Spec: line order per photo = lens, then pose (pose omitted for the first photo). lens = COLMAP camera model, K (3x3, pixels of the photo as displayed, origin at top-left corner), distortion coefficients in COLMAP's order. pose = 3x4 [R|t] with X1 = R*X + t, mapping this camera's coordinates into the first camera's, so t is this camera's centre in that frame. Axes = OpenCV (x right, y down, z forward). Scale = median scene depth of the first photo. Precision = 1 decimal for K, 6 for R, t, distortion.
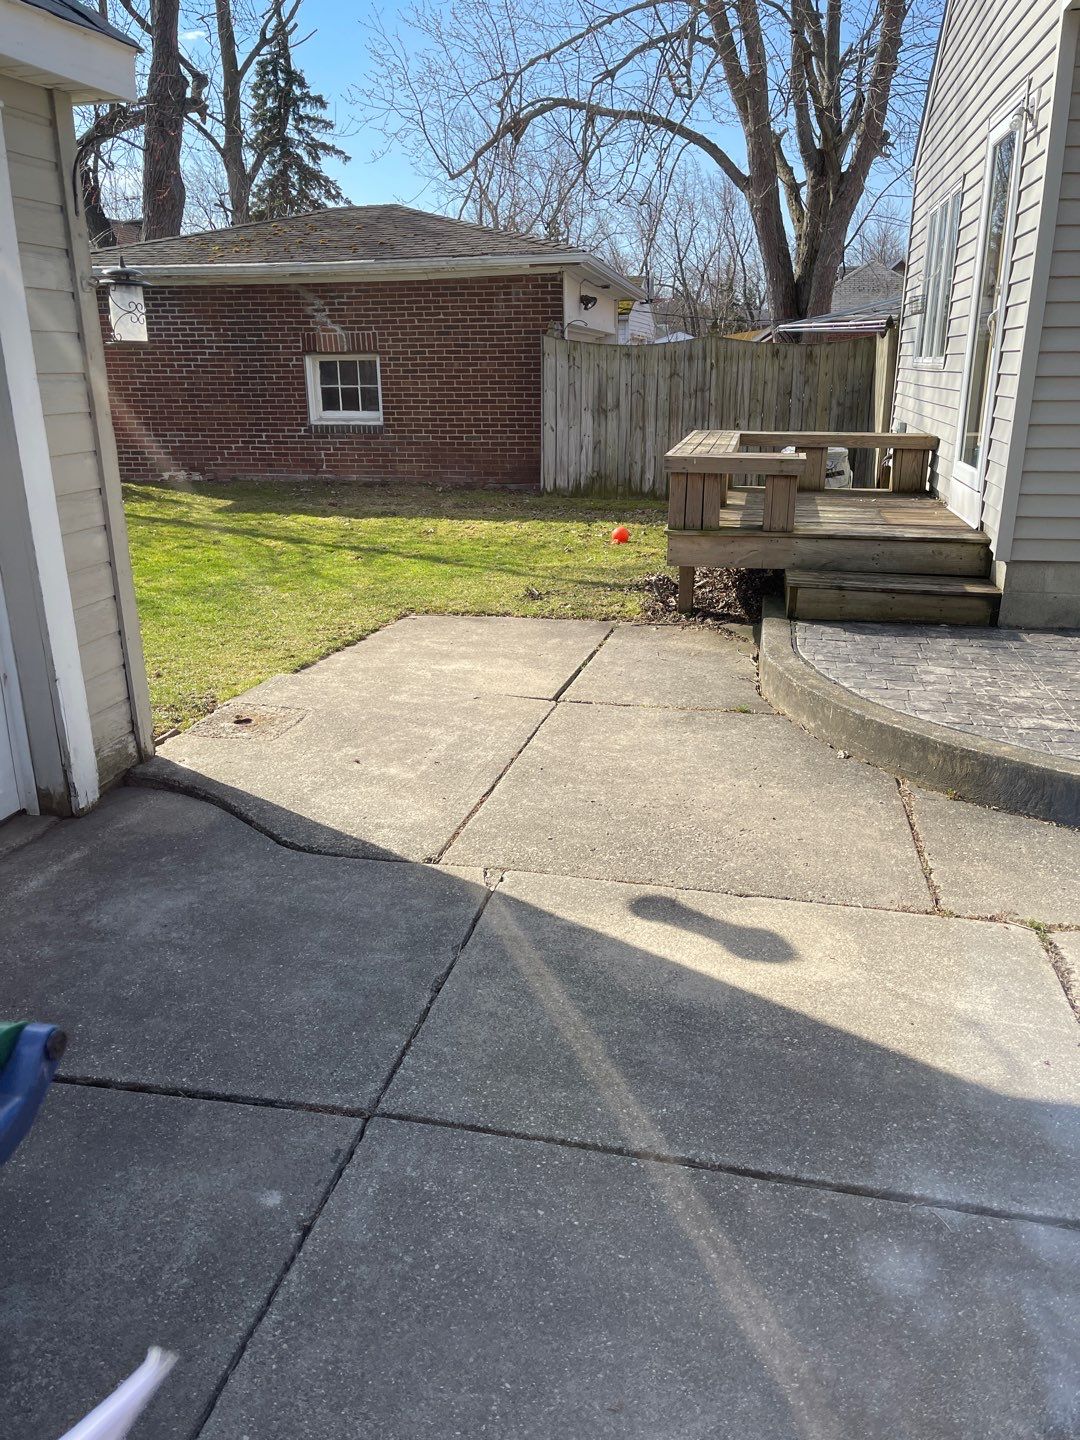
lens RADIAL K [[1090.7, 0, 539.8], [0, 1090.7, 728.0], [0, 0, 1]] dist [0.011891, -0.018505]
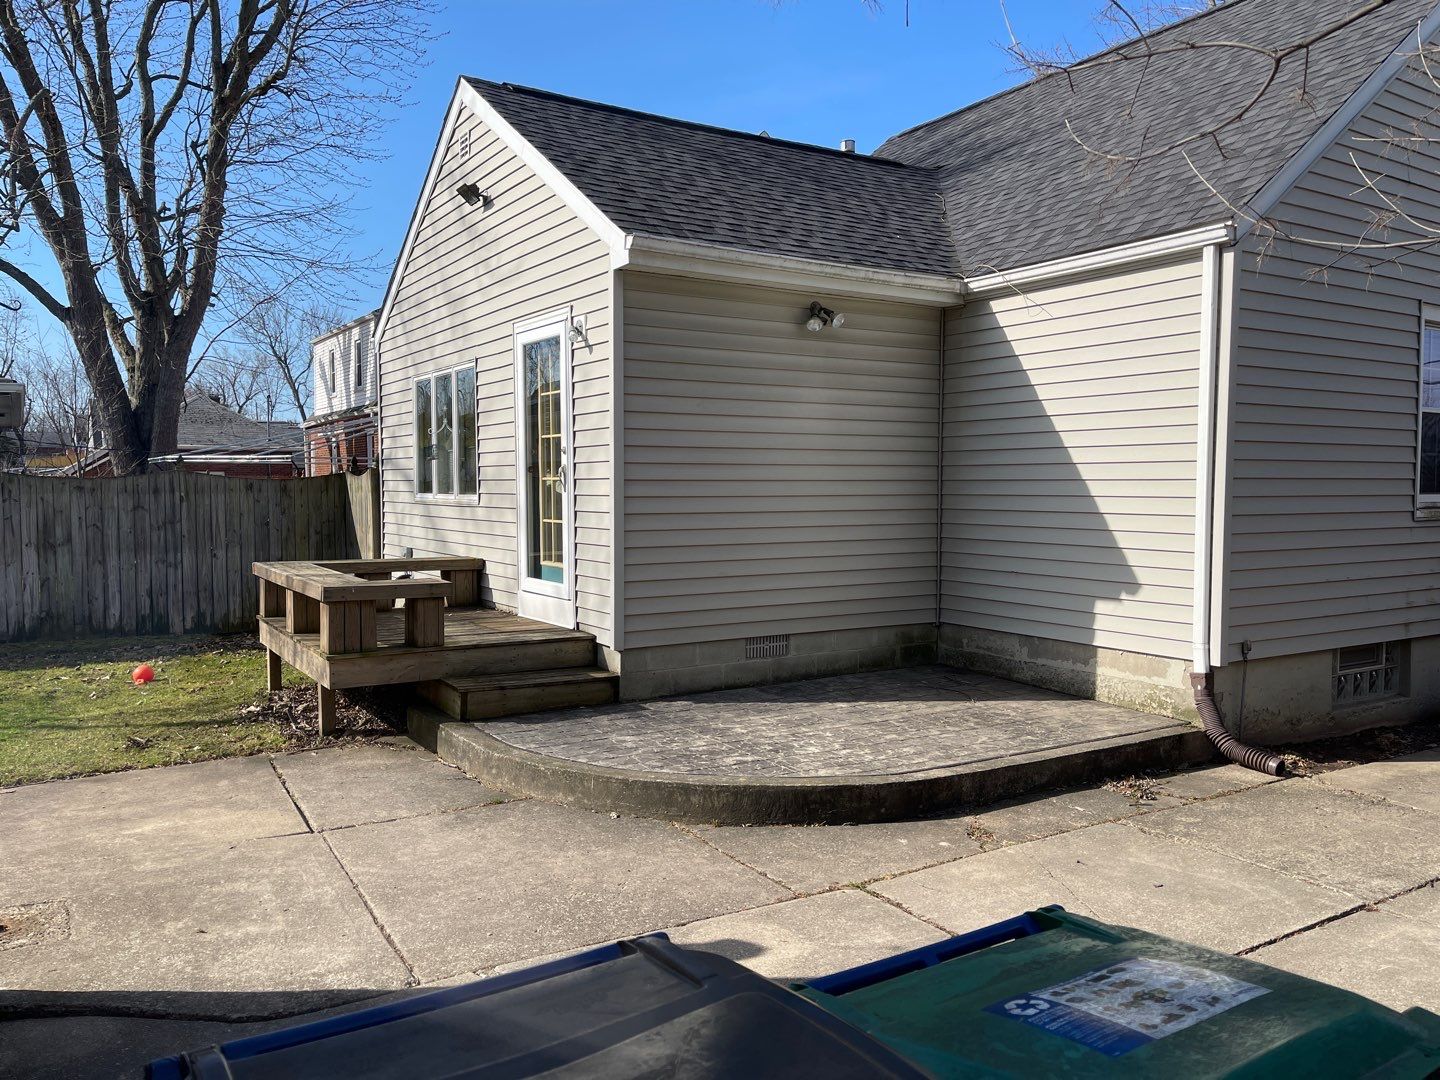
lens RADIAL K [[1090.7, 0, 722.9], [0, 1090.7, 529.1], [0, 0, 1]] dist [0.011891, -0.018505]
pose [[0.725134, -0.025019, 0.688153, -0.254141], [0.216719, 0.956849, -0.193577, -0.010498], [-0.653616, 0.289505, 0.699266, -0.009118]]
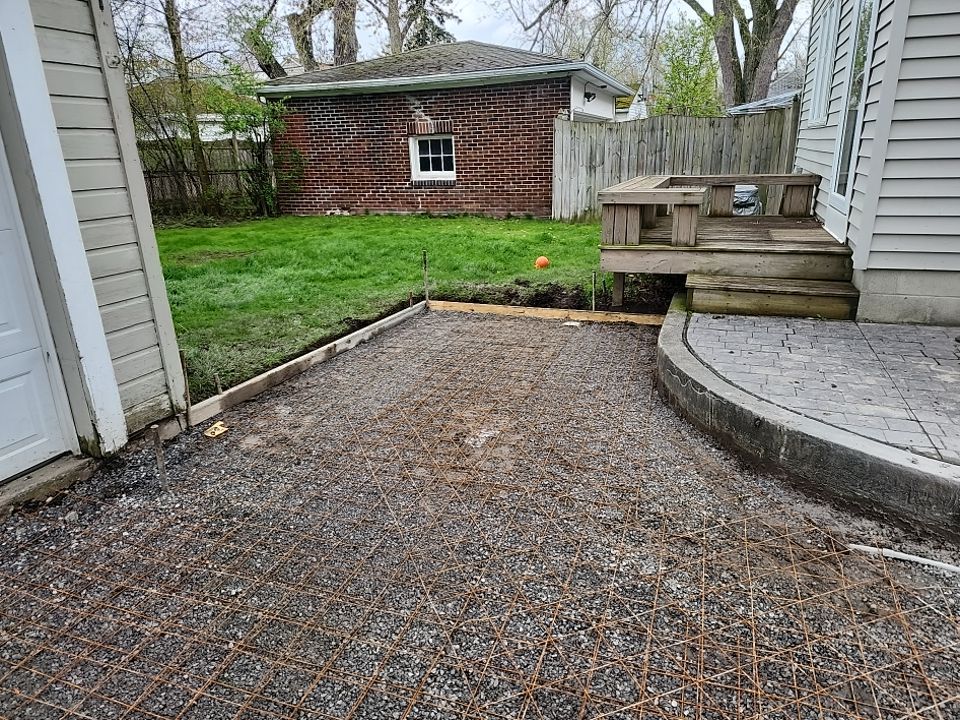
lens RADIAL K [[654.3, 0, 483.0], [0, 654.3, 358.0], [0, 0, 1]] dist [0.033843, -0.022785]
pose [[0.988535, 0.023047, -0.149224, 0.077397], [-0.024594, 0.999661, -0.008535, -0.023245], [0.148977, 0.012107, 0.988767, 0.130408]]
